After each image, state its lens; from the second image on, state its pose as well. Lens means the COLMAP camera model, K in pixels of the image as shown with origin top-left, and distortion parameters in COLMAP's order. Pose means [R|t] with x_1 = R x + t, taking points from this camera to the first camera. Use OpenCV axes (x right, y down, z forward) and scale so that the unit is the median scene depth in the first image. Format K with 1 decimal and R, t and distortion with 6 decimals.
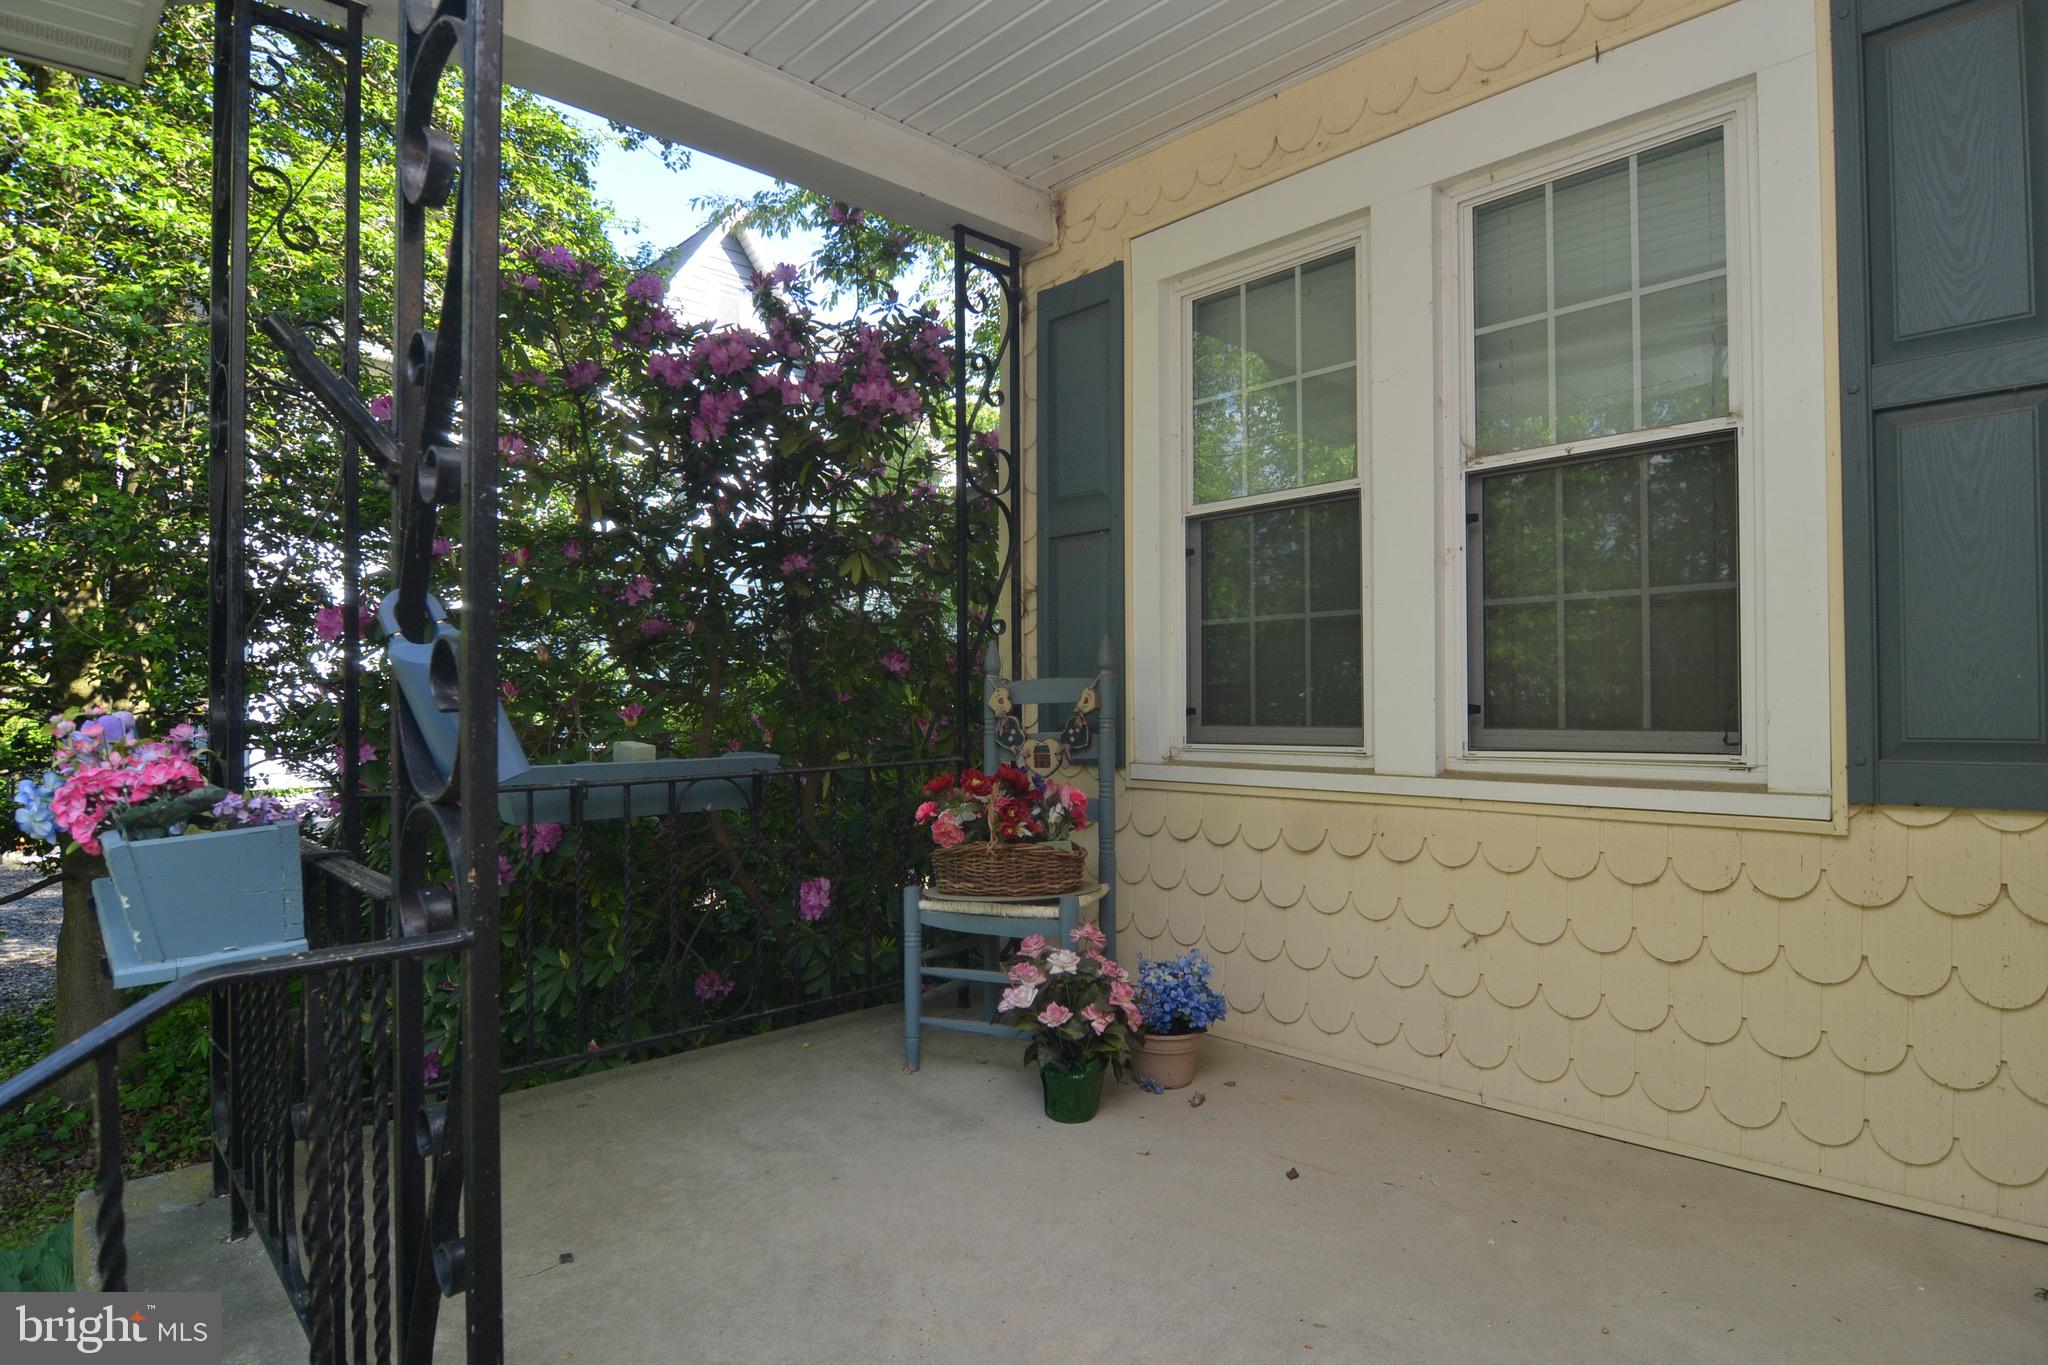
lens RADIAL K [[1105.2, 0, 1016.8], [0, 1105.2, 688.3], [0, 0, 1]] dist [-0.012510, -0.010074]
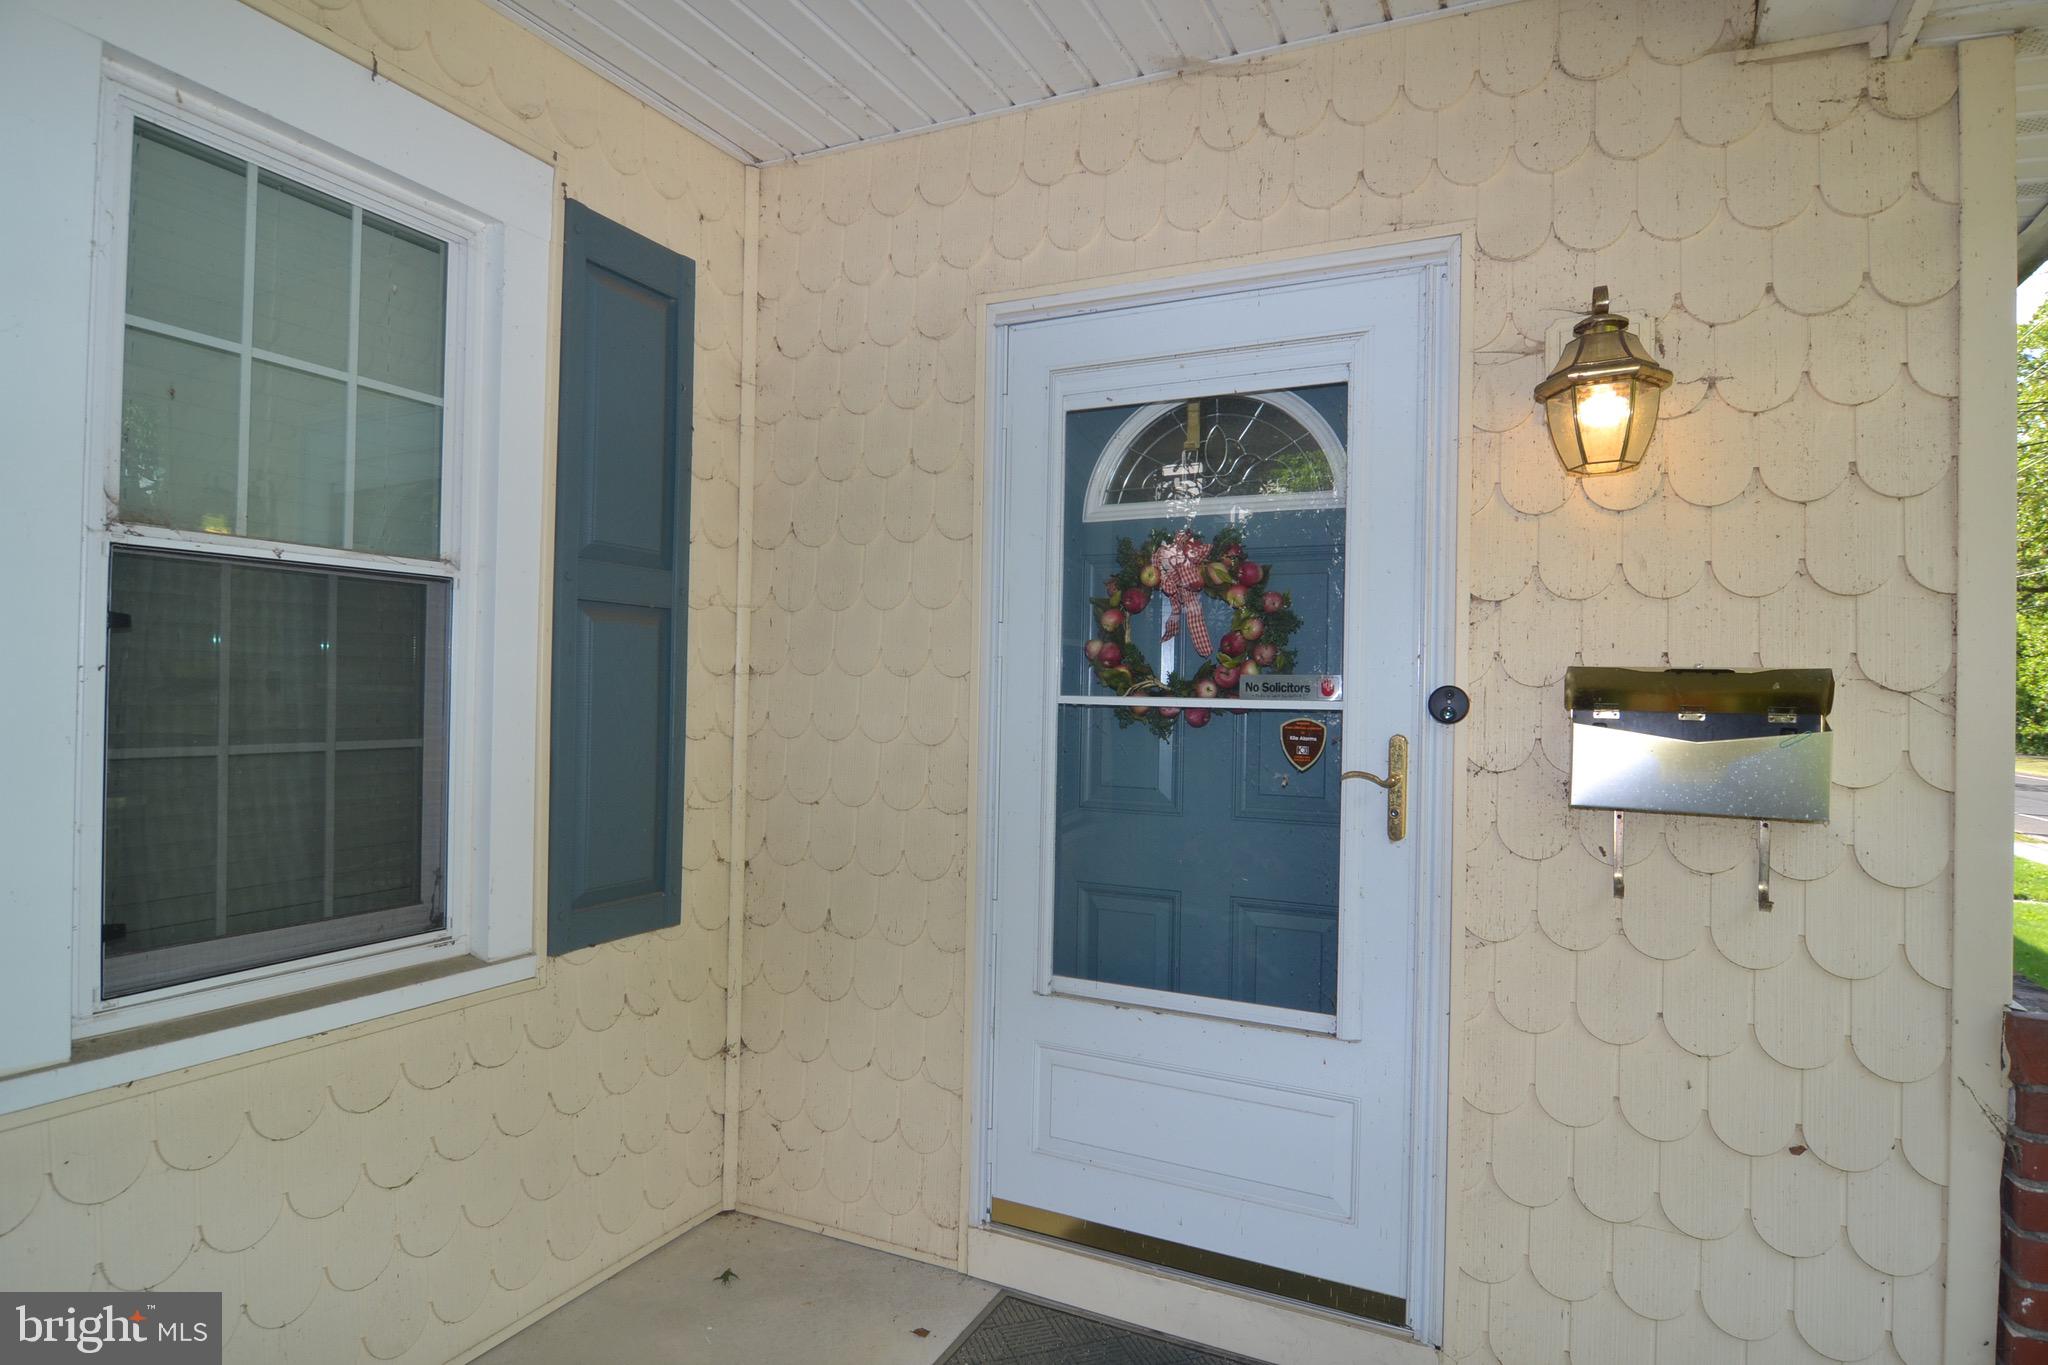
lens RADIAL K [[1105.2, 0, 1015.1], [0, 1105.2, 691.6], [0, 0, 1]] dist [-0.012510, -0.010074]
pose [[-0.341221, 0.010231, 0.939927, -0.355779], [-0.020522, 0.999621, -0.018331, -0.123993], [-0.939759, -0.025544, -0.340882, 0.806138]]
